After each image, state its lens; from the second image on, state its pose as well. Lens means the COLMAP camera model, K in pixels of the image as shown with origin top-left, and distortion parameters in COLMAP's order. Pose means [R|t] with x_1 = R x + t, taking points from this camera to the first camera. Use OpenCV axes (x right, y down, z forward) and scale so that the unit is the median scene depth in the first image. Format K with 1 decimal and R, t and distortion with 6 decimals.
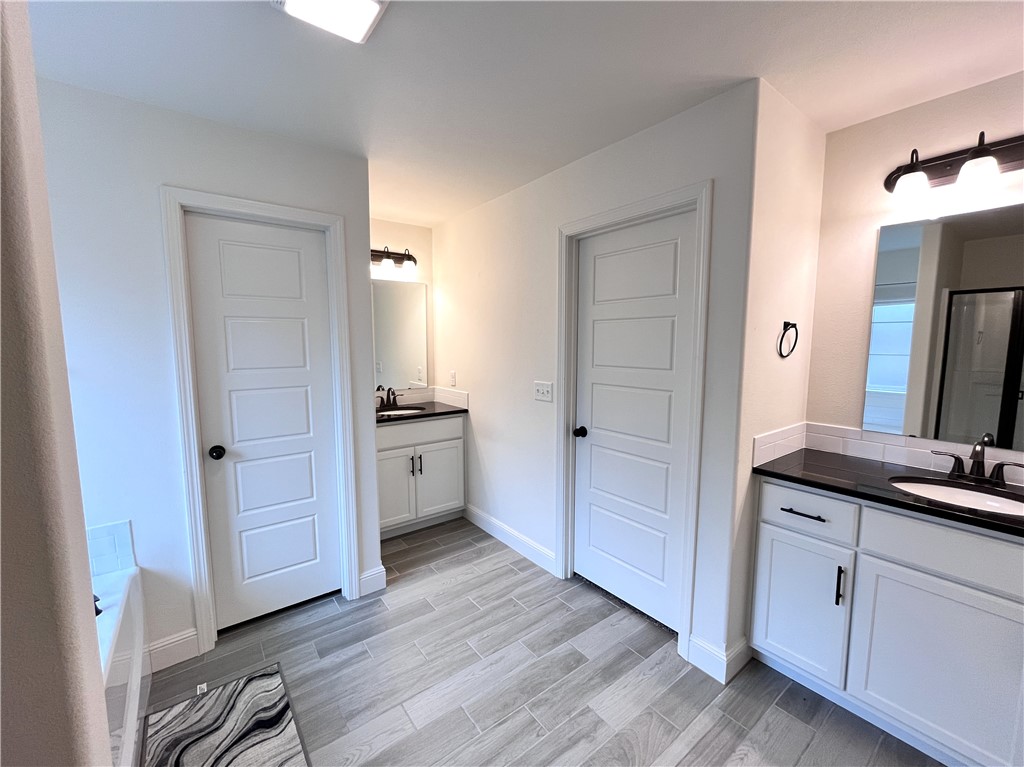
lens RADIAL K [[423.2, 0, 514.3], [0, 423.2, 386.1], [0, 0, 1]] dist [0.001839, 0.000197]
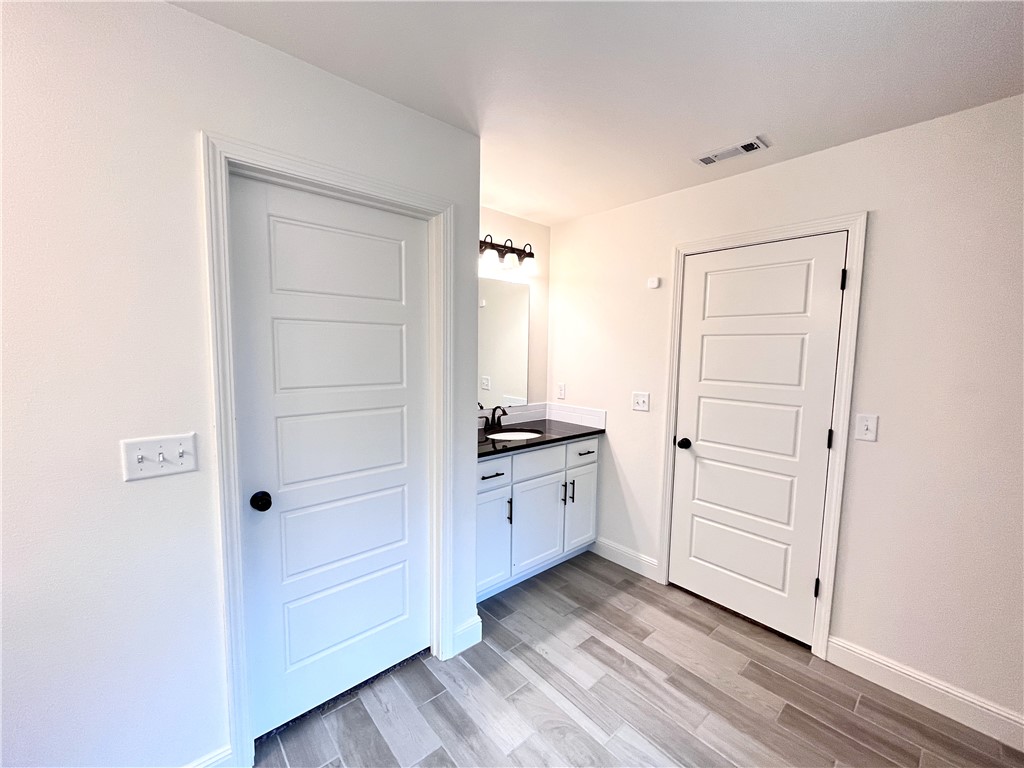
lens RADIAL K [[423.2, 0, 514.3], [0, 423.2, 386.6], [0, 0, 1]] dist [0.001839, 0.000197]
pose [[-0.082716, -0.088370, 0.992647, -0.633178], [0.093642, 0.990965, 0.096023, -0.107825], [-0.992164, 0.100896, -0.073694, 0.933682]]
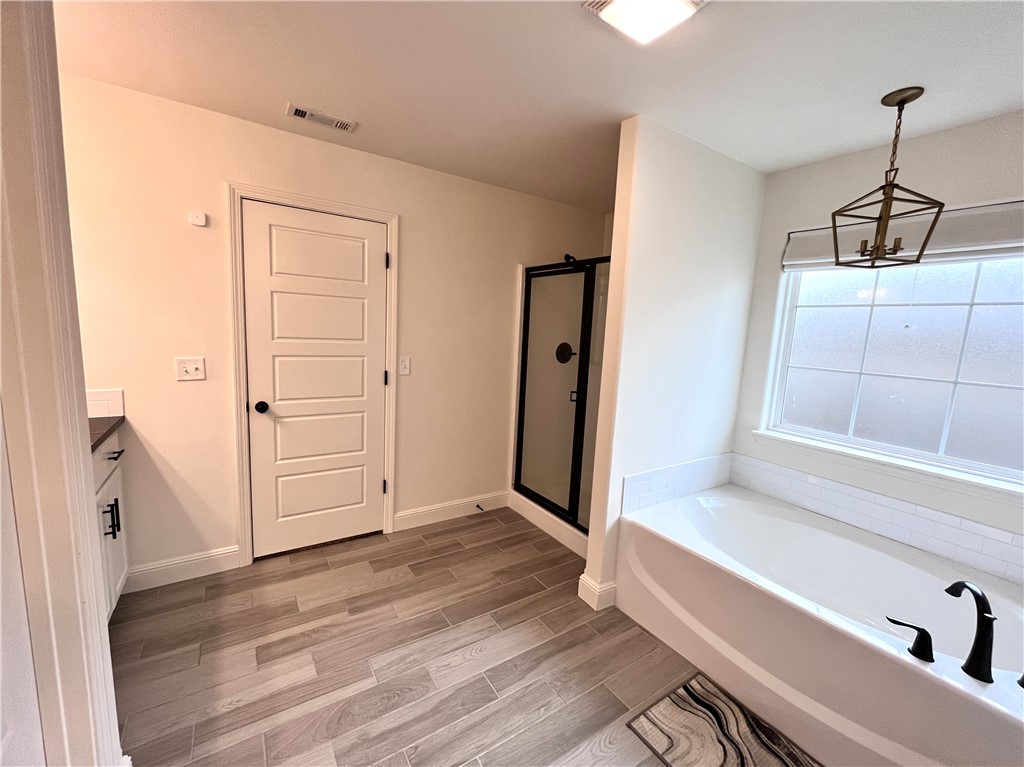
lens RADIAL K [[423.2, 0, 514.3], [0, 423.2, 386.1], [0, 0, 1]] dist [0.001839, 0.000197]
pose [[-0.997572, -0.054430, 0.043448, -0.136790], [-0.042022, 0.967915, 0.247738, -0.156477], [-0.055538, 0.245311, -0.967852, 1.506829]]
